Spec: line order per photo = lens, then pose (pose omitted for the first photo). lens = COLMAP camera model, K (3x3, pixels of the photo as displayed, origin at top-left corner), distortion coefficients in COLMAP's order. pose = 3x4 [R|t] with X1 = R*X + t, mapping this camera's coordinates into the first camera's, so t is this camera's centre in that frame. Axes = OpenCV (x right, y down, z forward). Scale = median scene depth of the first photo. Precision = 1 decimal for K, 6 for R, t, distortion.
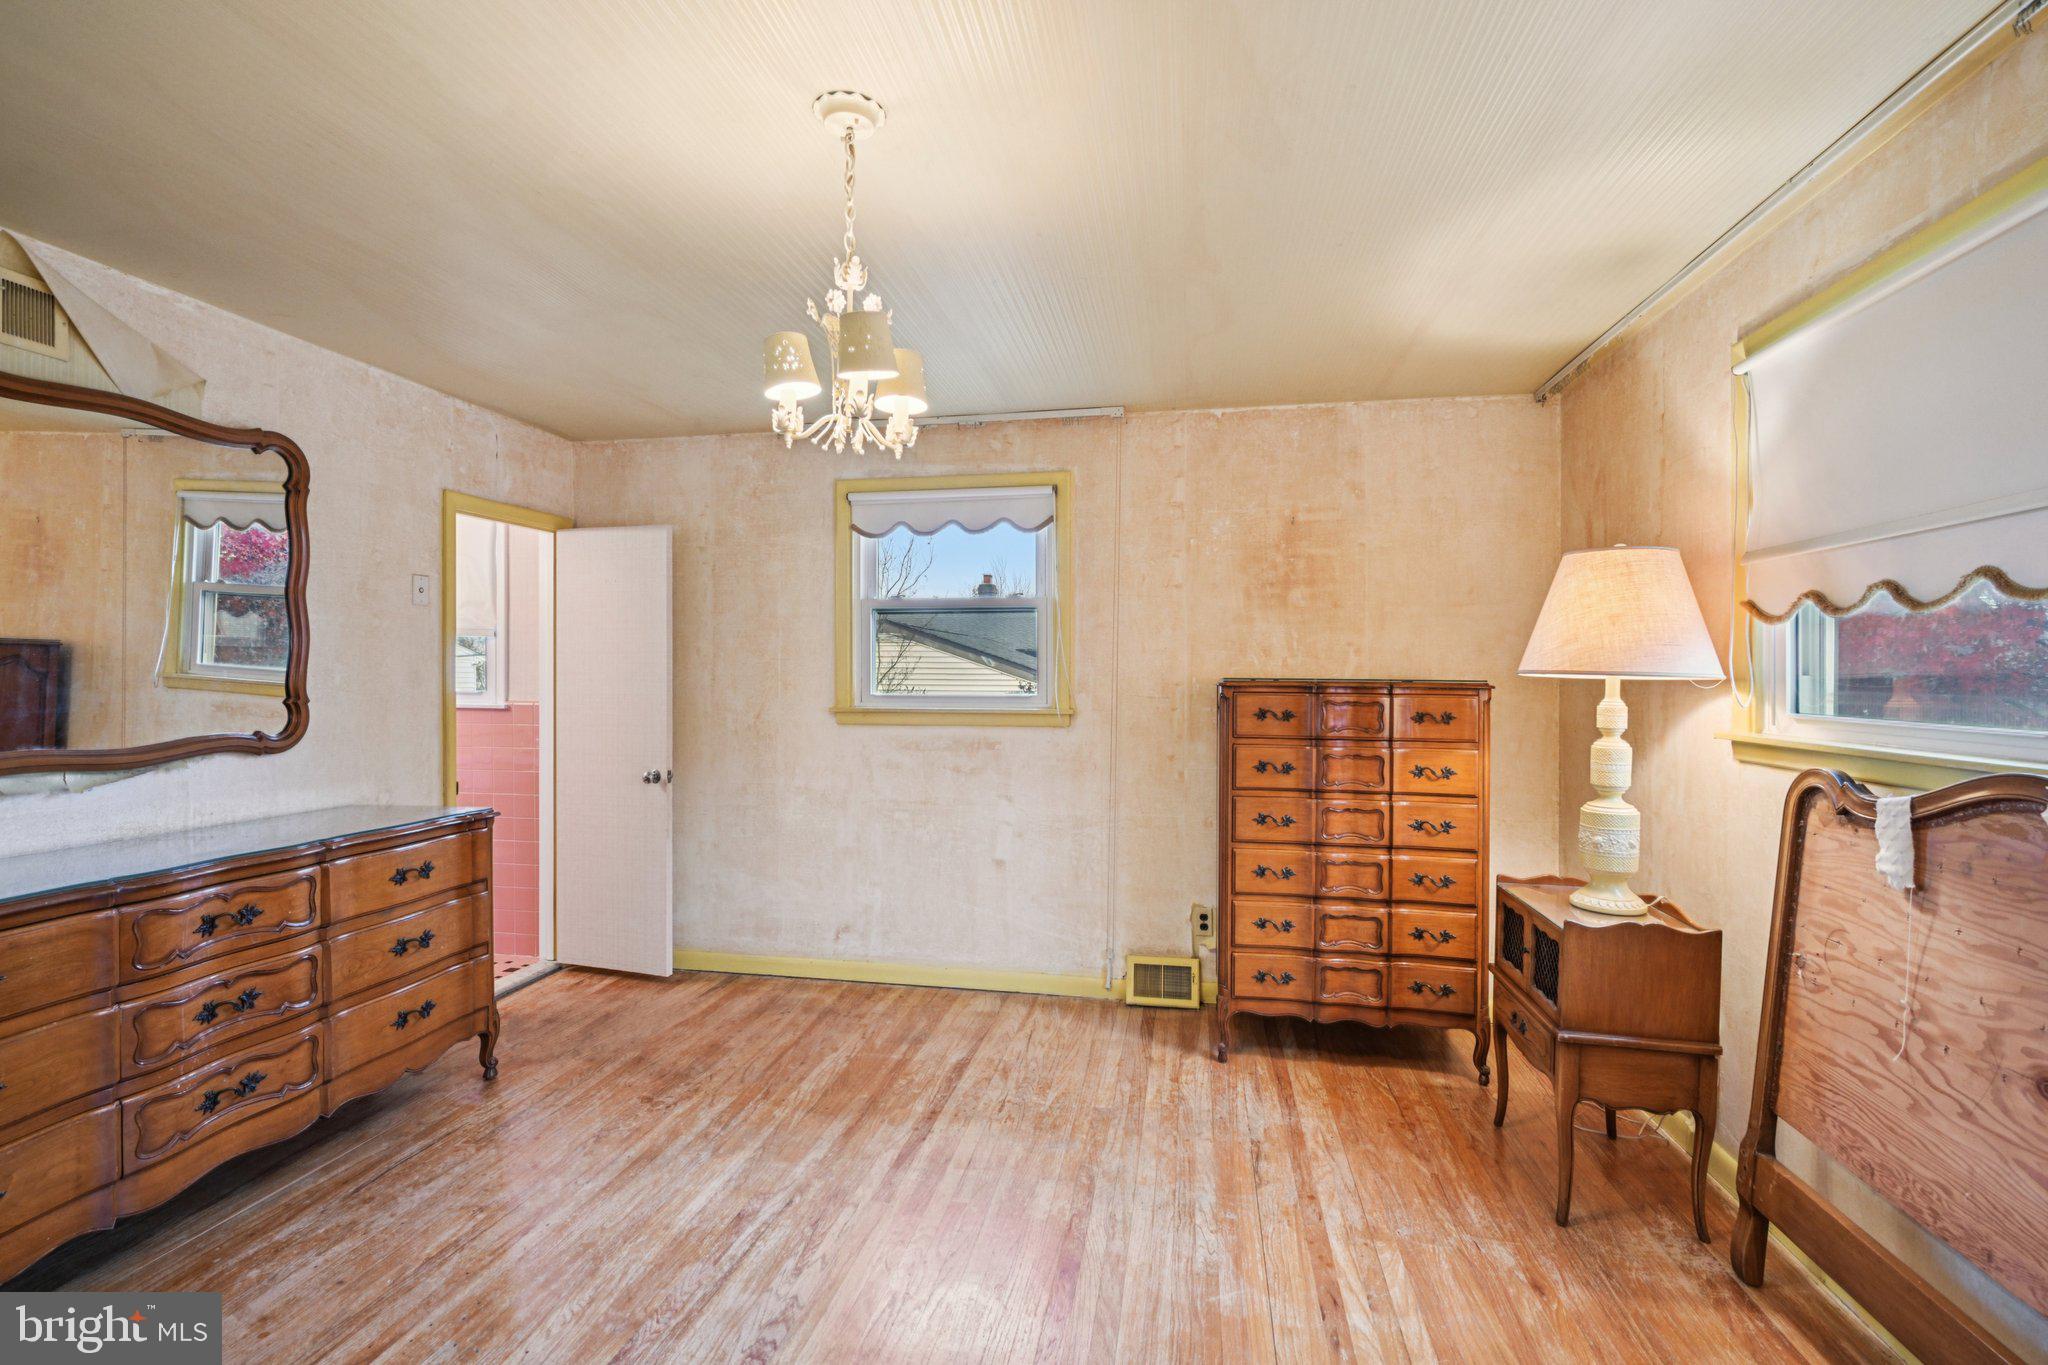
lens RADIAL K [[915.9, 0, 1020.9], [0, 915.9, 681.1], [0, 0, 1]] dist [-0.000609, 0.001055]
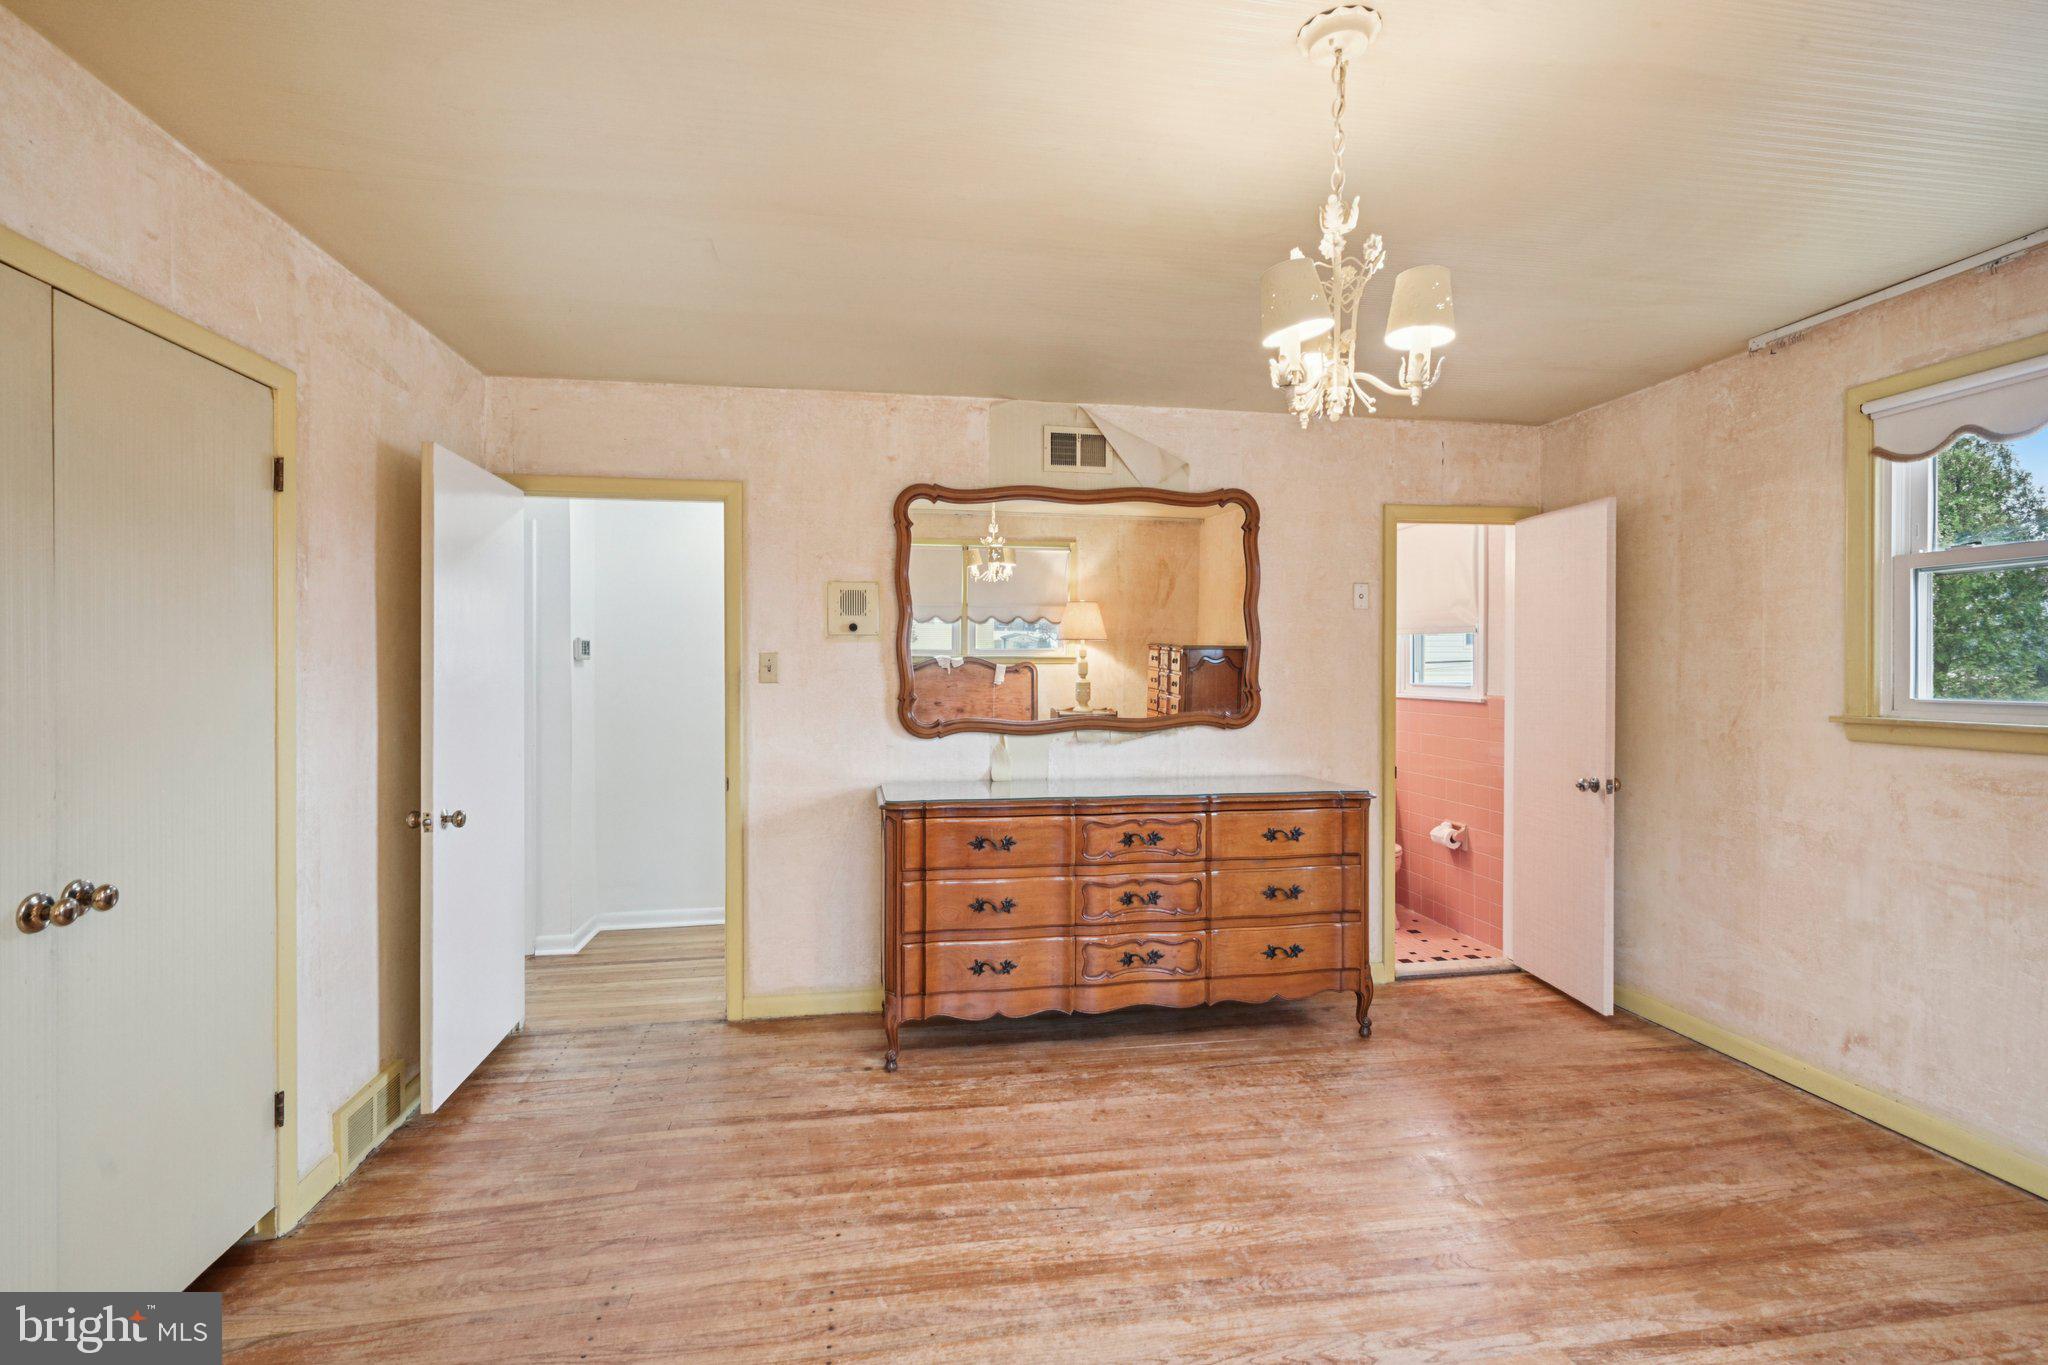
lens RADIAL K [[915.9, 0, 1030.8], [0, 915.9, 671.5], [0, 0, 1]] dist [-0.000609, 0.001055]
pose [[0.349479, 0.001491, -0.936943, 0.305608], [-0.005157, 0.999987, -0.000333, -0.002147], [0.936930, 0.004948, 0.349482, 0.231619]]
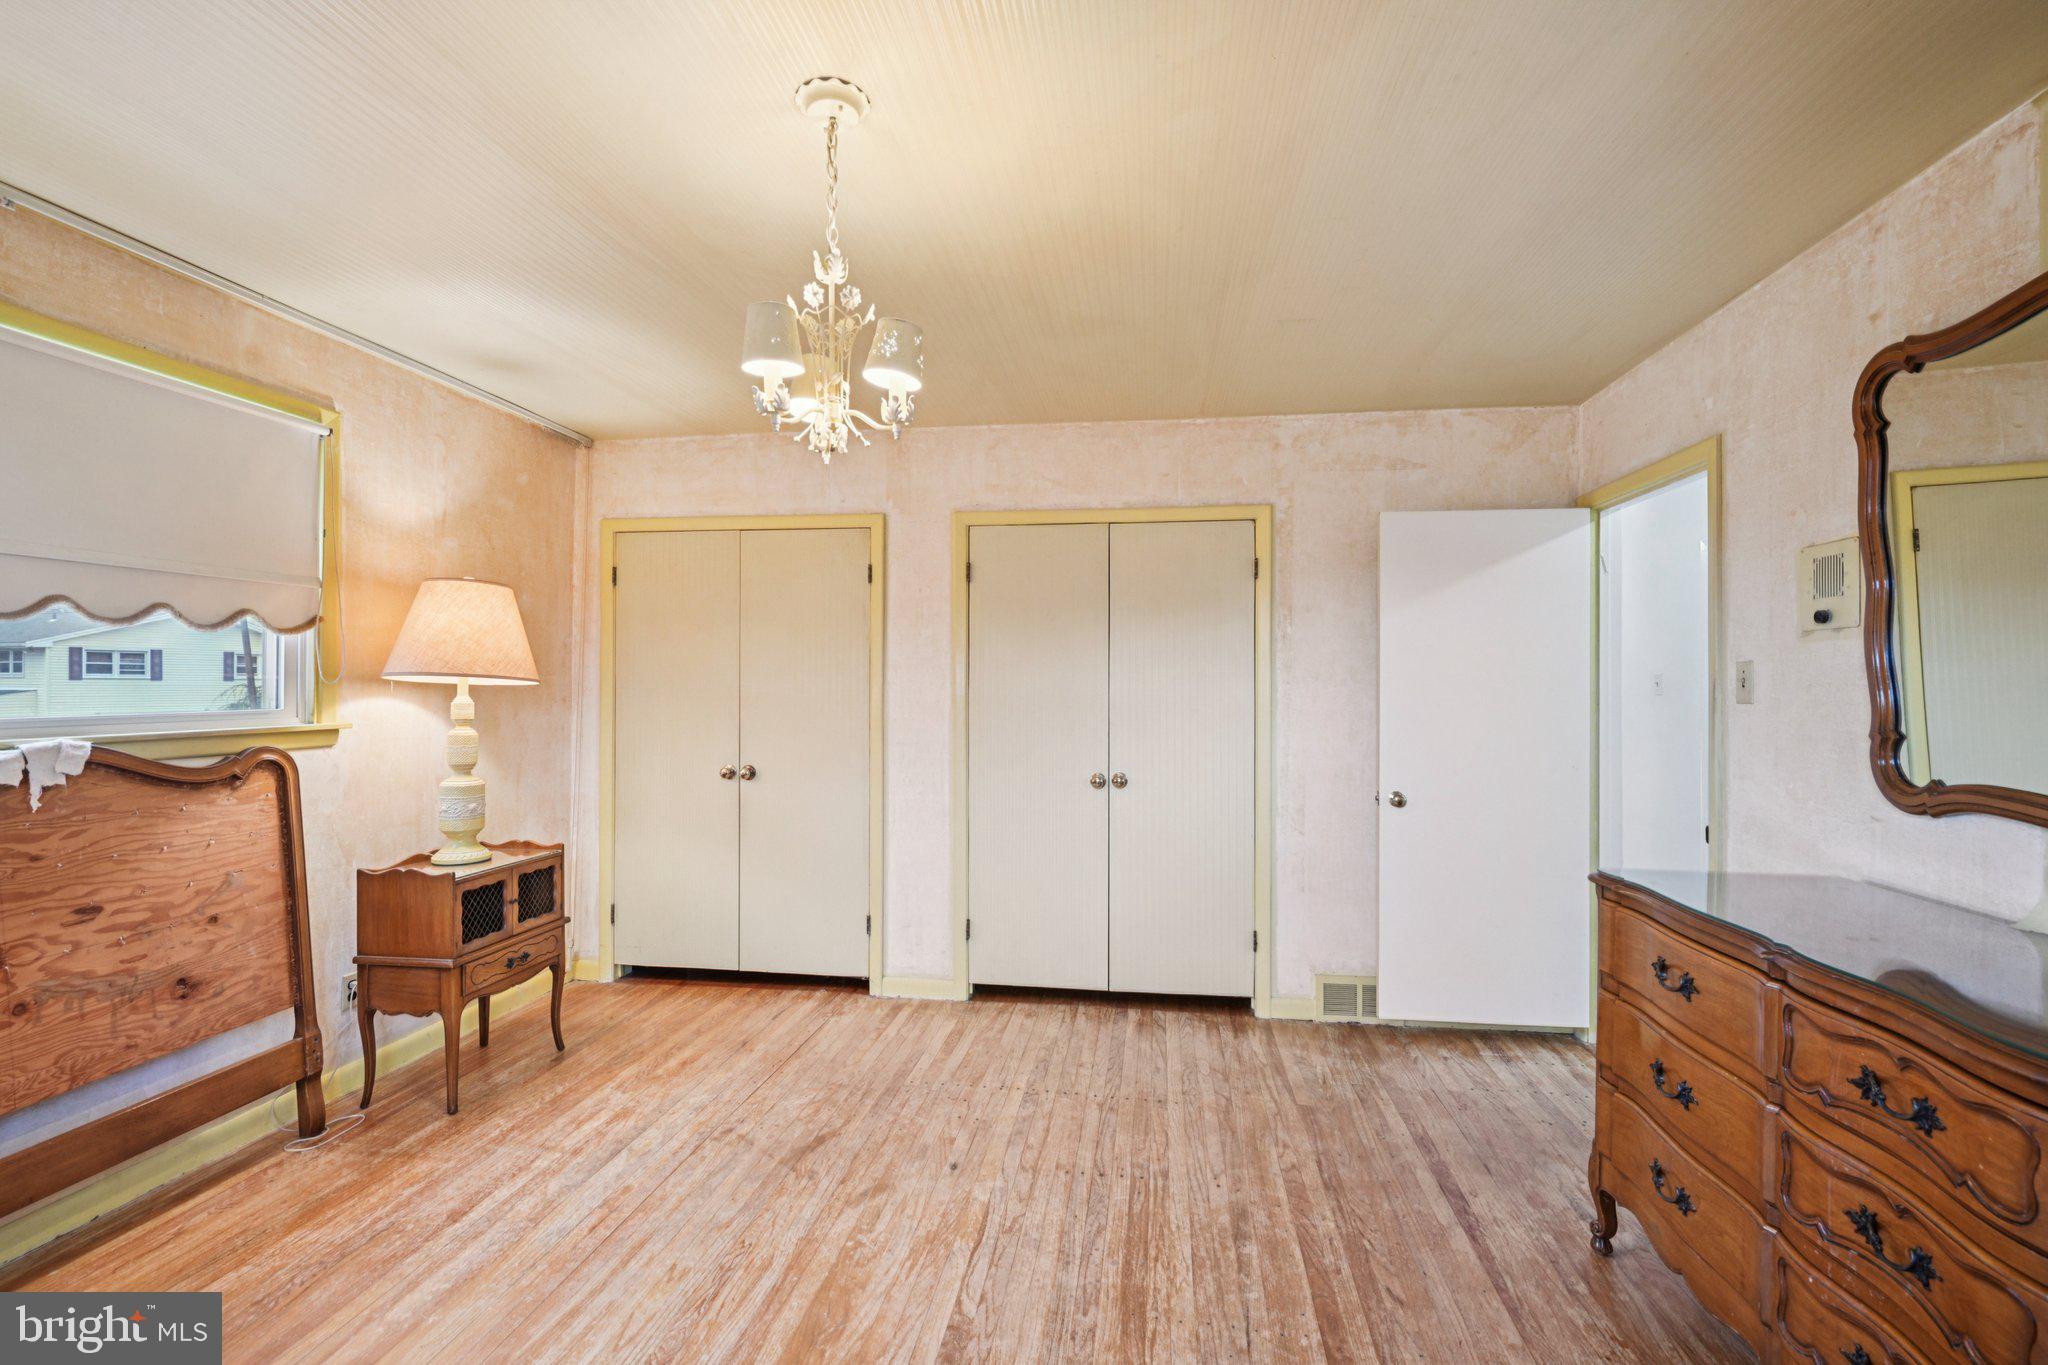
lens RADIAL K [[915.9, 0, 1022.0], [0, 915.9, 685.4], [0, 0, 1]] dist [-0.000609, 0.001055]
pose [[-0.999375, -0.006268, -0.034778, -0.195920], [-0.006552, 0.999946, 0.008048, -0.005433], [0.034726, 0.008271, -0.999363, 1.104832]]
